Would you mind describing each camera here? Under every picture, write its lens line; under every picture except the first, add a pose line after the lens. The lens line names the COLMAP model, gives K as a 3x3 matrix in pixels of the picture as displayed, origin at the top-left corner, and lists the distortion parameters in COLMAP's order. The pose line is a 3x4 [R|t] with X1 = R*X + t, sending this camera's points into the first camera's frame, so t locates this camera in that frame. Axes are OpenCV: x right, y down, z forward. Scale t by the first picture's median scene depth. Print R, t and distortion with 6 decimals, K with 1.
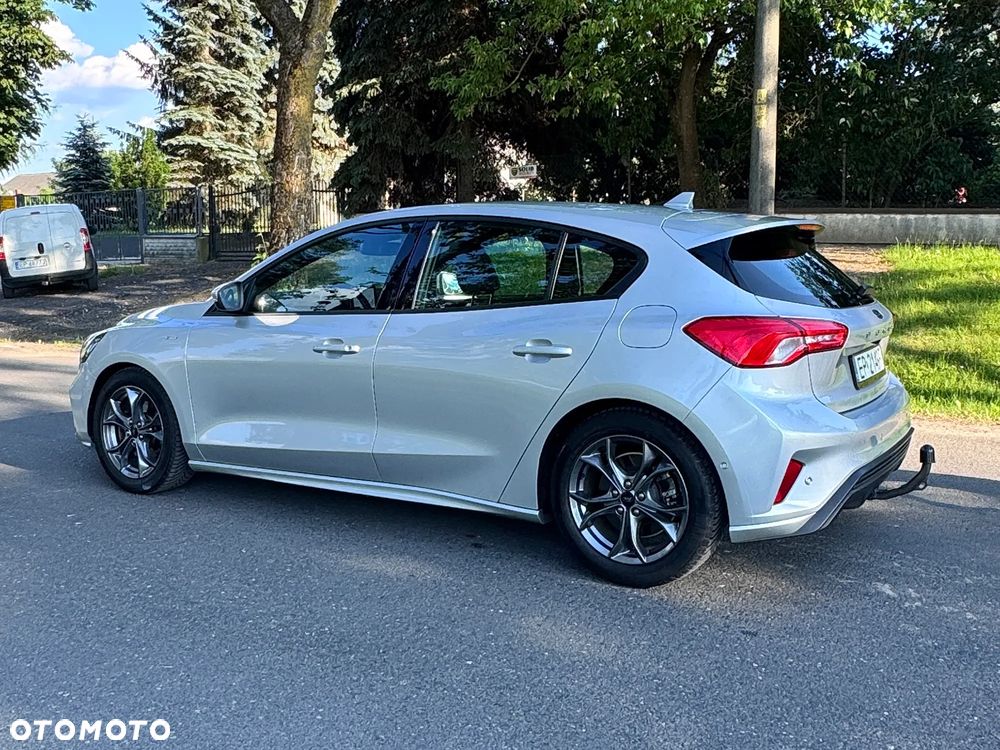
lens RADIAL K [[874.1, 0, 500.0], [0, 874.1, 375.0], [0, 0, 1]] dist [0.000638, -0.017265]
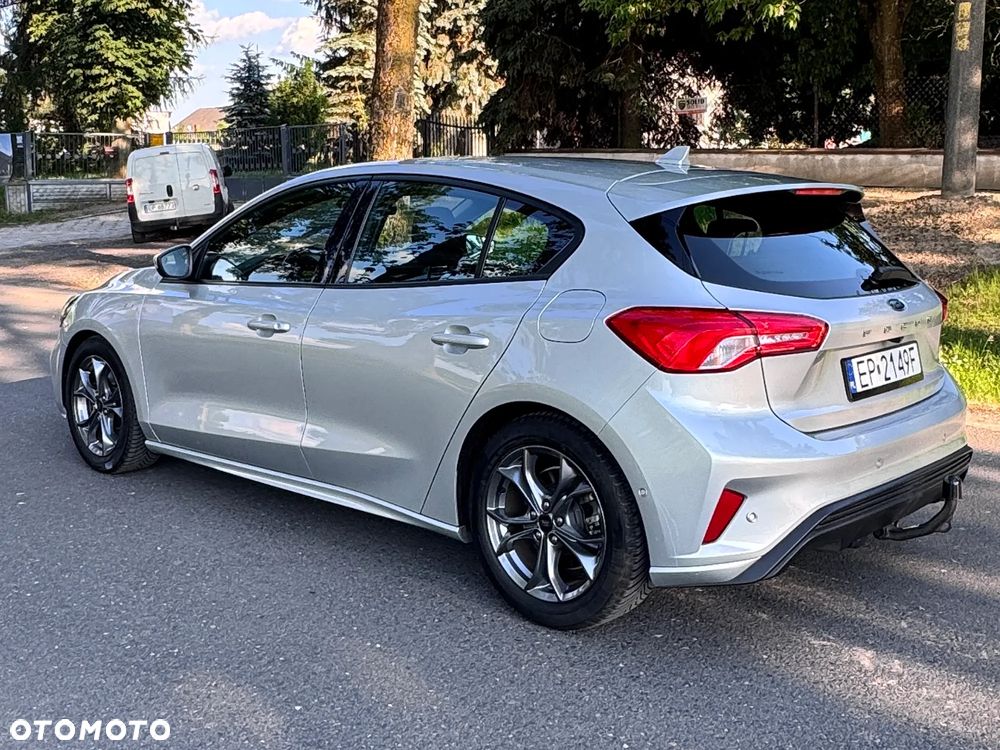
lens RADIAL K [[985.4, 0, 500.0], [0, 985.4, 375.0], [0, 0, 1]] dist [-0.005770, 0.001466]
pose [[0.984321, 0.038573, -0.172120, 0.248171], [-0.031728, 0.998599, 0.042342, -0.034947], [0.173512, -0.036217, 0.984166, 0.073927]]
